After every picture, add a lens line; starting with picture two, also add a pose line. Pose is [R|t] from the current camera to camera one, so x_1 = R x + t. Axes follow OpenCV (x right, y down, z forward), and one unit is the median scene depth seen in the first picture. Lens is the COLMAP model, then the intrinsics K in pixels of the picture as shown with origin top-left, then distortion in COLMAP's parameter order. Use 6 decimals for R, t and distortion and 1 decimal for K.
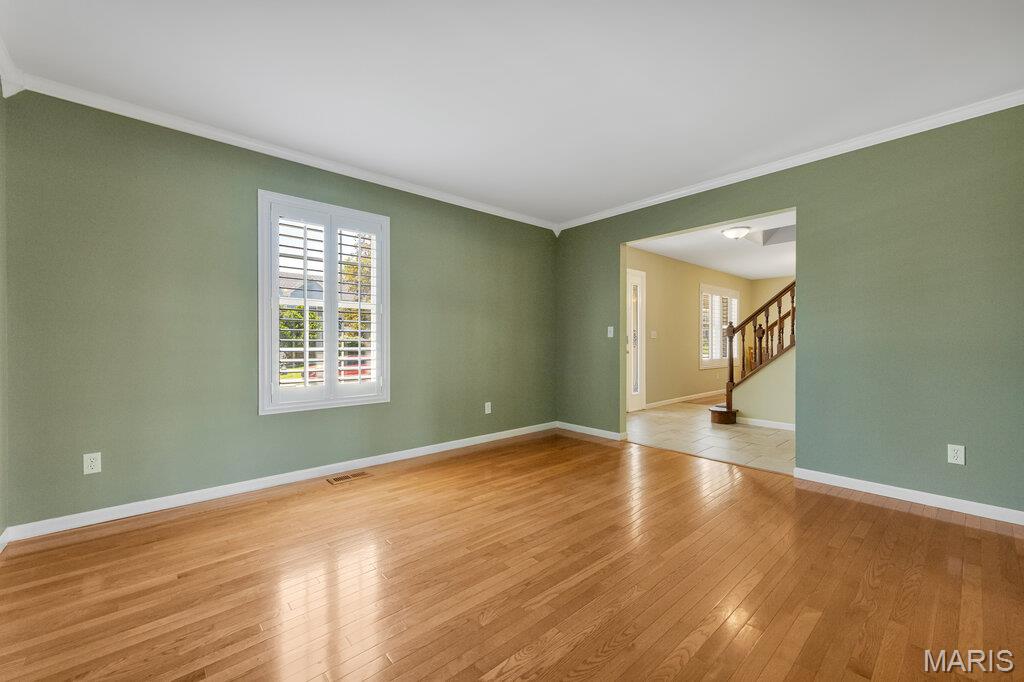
lens RADIAL K [[413.8, 0, 515.0], [0, 413.8, 347.3], [0, 0, 1]] dist [0.008128, -0.000569]
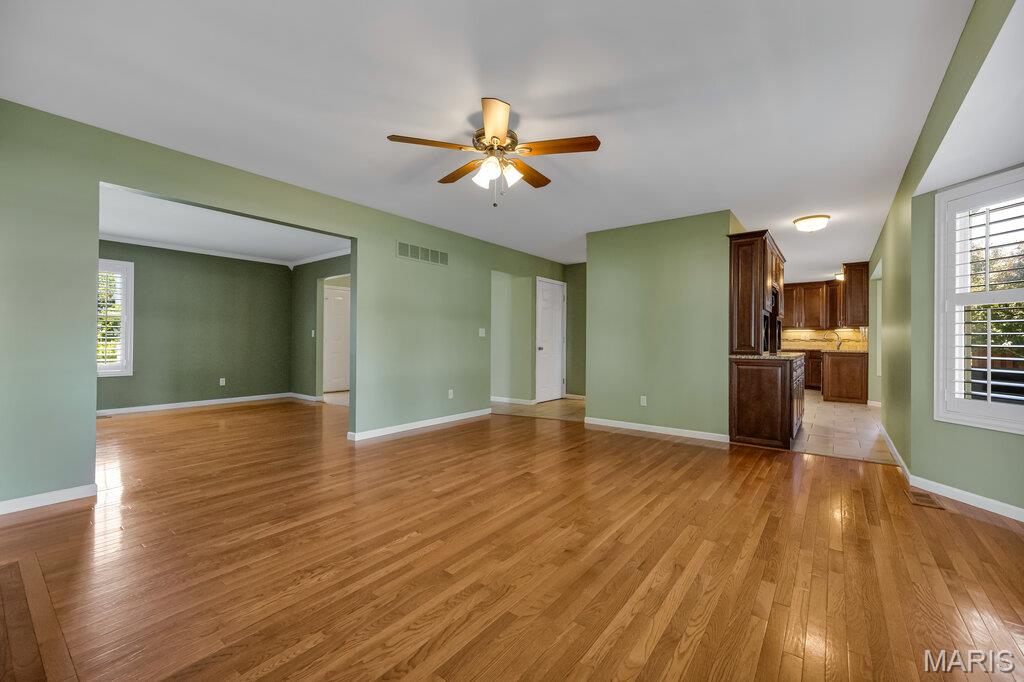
lens RADIAL K [[413.8, 0, 520.1], [0, 413.8, 340.9], [0, 0, 1]] dist [0.008128, -0.000569]
pose [[0.982580, 0.008121, 0.185662, 0.652882], [-0.005480, 0.999876, -0.014734, 0.008641], [-0.185758, 0.013460, 0.982503, -0.653535]]
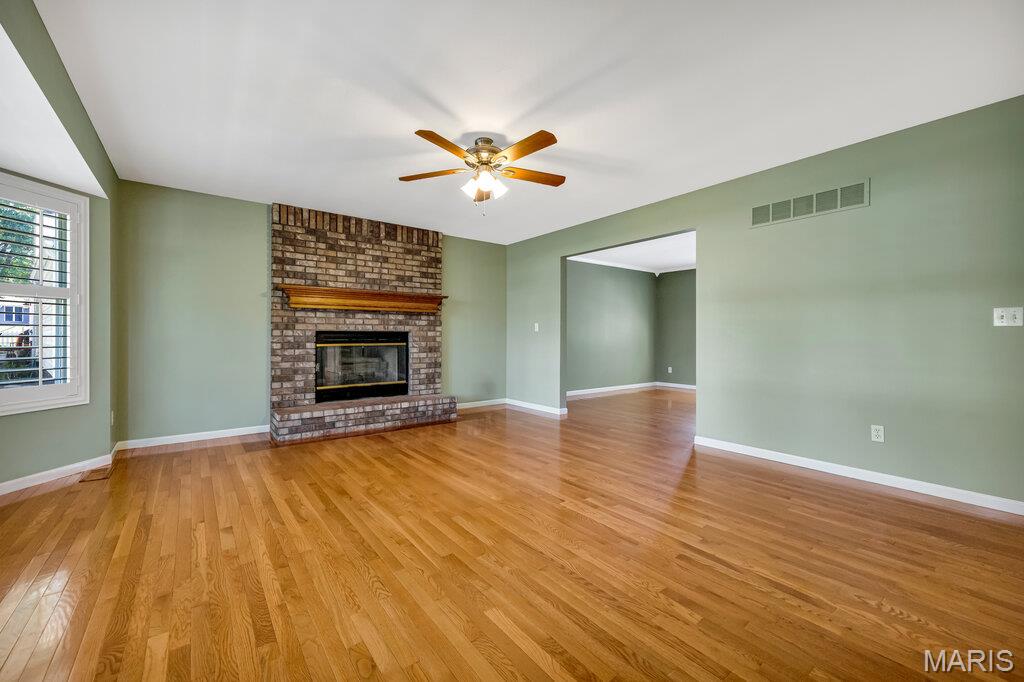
lens RADIAL K [[413.8, 0, 510.1], [0, 413.8, 336.0], [0, 0, 1]] dist [0.008128, -0.000569]
pose [[-0.082534, 0.001357, -0.996587, 1.908573], [-0.018012, 0.999834, 0.002854, -0.008330], [0.996425, 0.018186, -0.082496, 0.523612]]
